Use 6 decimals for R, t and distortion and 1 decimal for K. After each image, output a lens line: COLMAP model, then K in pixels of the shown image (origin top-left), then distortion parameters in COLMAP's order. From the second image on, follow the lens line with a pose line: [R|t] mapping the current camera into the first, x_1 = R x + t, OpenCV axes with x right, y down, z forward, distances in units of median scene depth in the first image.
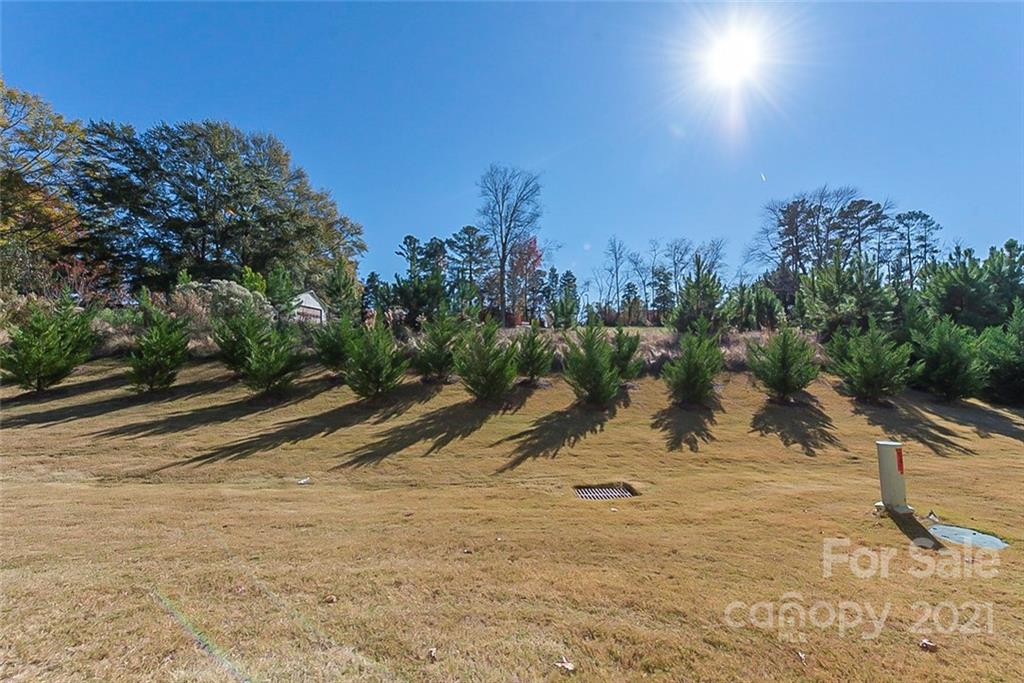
lens RADIAL K [[424.4, 0, 512.6], [0, 424.4, 349.2], [0, 0, 1]] dist [-0.000264, -0.009535]
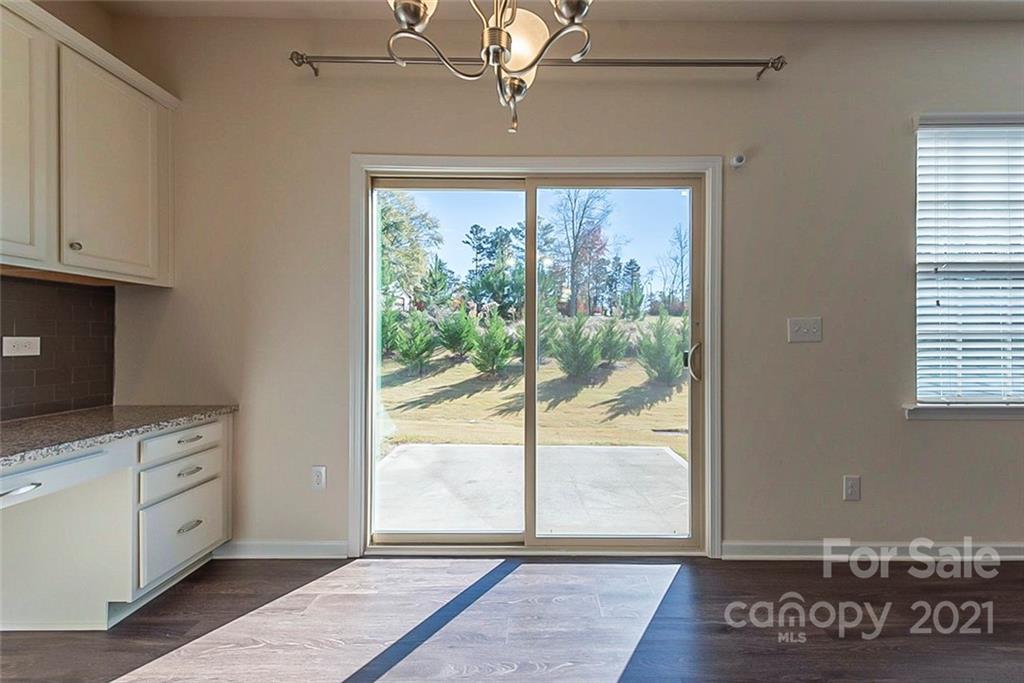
lens RADIAL K [[437.8, 0, 531.2], [0, 437.8, 340.8], [0, 0, 1]] dist [0.016943, 0.000229]
pose [[0.996251, 0.016366, -0.084949, -0.044224], [-0.015492, 0.999820, 0.010927, -0.000605], [0.085113, -0.009570, 0.996325, -0.161785]]
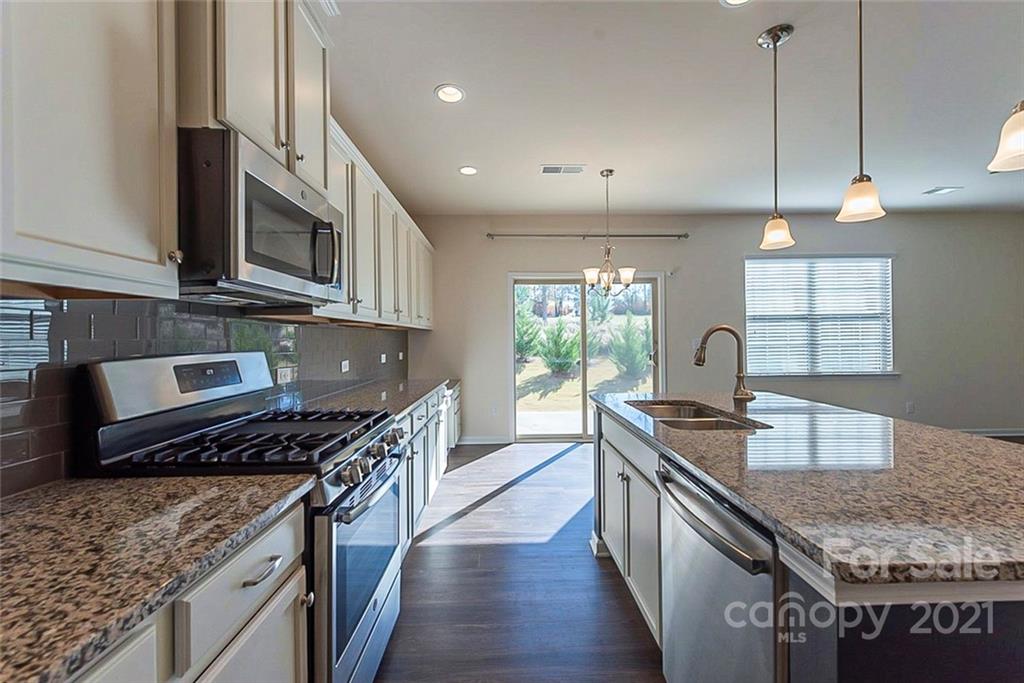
lens RADIAL K [[429.3, 0, 515.6], [0, 429.3, 337.6], [0, 0, 1]] dist [0.024681, 0.000189]
pose [[0.998966, 0.000550, -0.045461, -0.074155], [-0.000334, 0.999989, 0.004756, -0.006615], [0.045463, -0.004736, 0.998955, -0.273055]]
